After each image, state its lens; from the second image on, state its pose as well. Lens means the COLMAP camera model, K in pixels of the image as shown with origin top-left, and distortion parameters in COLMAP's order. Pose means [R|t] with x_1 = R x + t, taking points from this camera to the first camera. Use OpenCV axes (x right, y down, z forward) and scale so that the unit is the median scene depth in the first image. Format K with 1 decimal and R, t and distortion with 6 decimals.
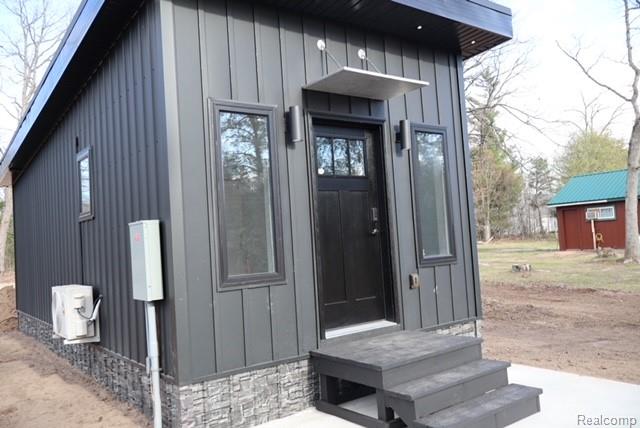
lens RADIAL K [[533.9, 0, 320.0], [0, 533.9, 214.0], [0, 0, 1]] dist [0.001555, -0.000105]
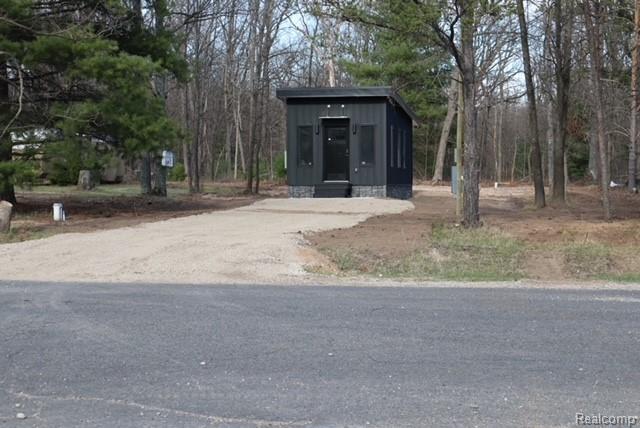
lens RADIAL K [[1268.8, 0, 320.0], [0, 1268.8, 214.0], [0, 0, 1]] dist [0.011130, 0.078932]
pose [[0.678616, 0.074370, -0.730719, 6.159428], [-0.001354, 0.994986, 0.100008, -0.424102], [0.734492, -0.066878, 0.675314, -4.843347]]
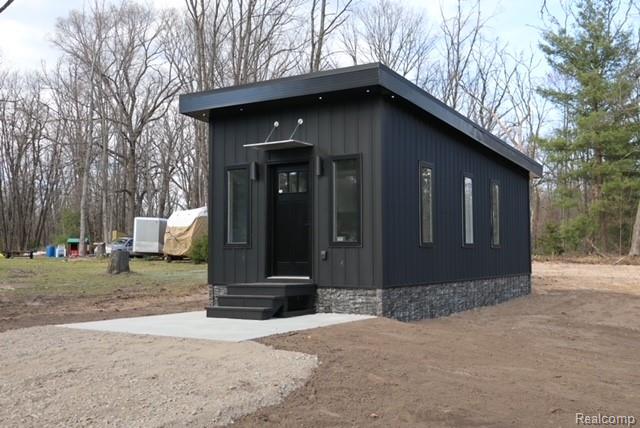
lens RADIAL K [[706.2, 0, 320.0], [0, 706.2, 214.0], [0, 0, 1]] dist [-0.005445, -0.007454]
pose [[0.357864, 0.009532, -0.933725, 2.202043], [0.028552, 0.999369, 0.021145, -0.046174], [0.933337, -0.034227, 0.357365, 0.227503]]
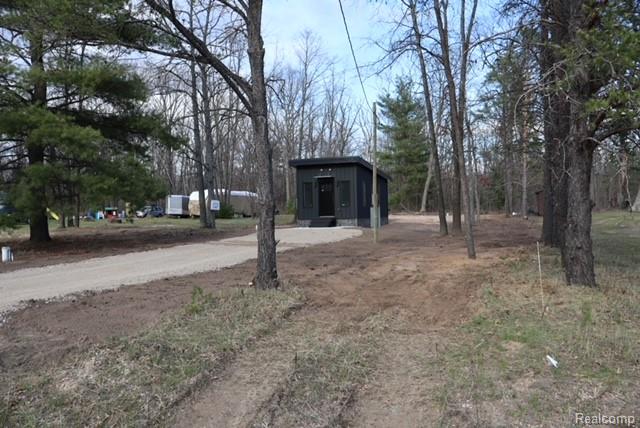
lens RADIAL K [[533.9, 0, 320.0], [0, 533.9, 214.0], [0, 0, 1]] dist [0.001555, -0.000105]
pose [[0.561143, 0.048895, -0.826273, 4.717550], [0.028480, 0.996522, 0.078311, -0.272885], [0.827228, -0.067476, 0.557799, -2.292983]]
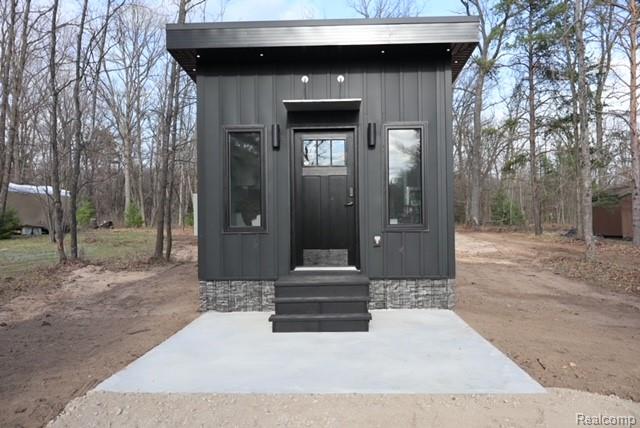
lens RADIAL K [[533.9, 0, 320.0], [0, 533.9, 214.0], [0, 0, 1]] dist [0.001555, -0.000105]
pose [[0.774830, 0.046989, -0.630421, 0.931943], [-0.004559, 0.997623, 0.068755, -0.037600], [0.632153, -0.050400, 0.773203, -0.149272]]
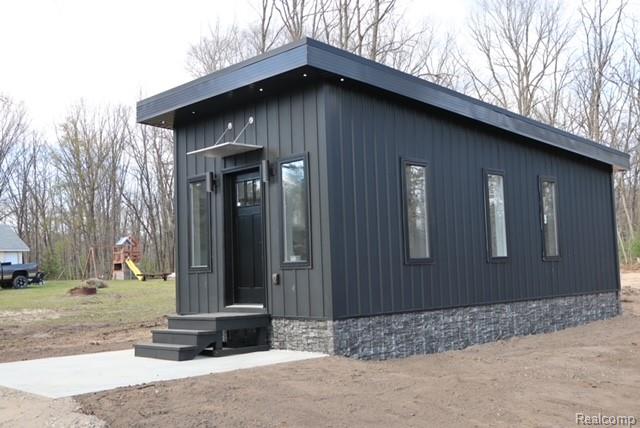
lens RADIAL K [[708.0, 0, 320.0], [0, 708.0, 214.0], [0, 0, 1]] dist [0.015090, -0.001268]
pose [[0.119957, -0.019933, -0.992579, 1.980359], [0.076922, 0.996979, -0.010725, -0.010015], [0.989795, -0.075064, 0.121128, 0.917476]]
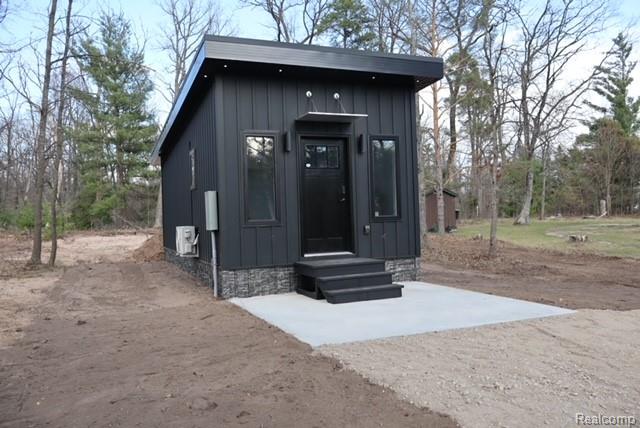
lens RADIAL K [[533.9, 0, 320.0], [0, 533.9, 214.0], [0, 0, 1]] dist [0.001555, -0.000105]
pose [[0.968529, 0.031249, -0.246931, 0.452798], [-0.016898, 0.998054, 0.060024, -0.023670], [0.248327, -0.053962, 0.967172, -0.676682]]
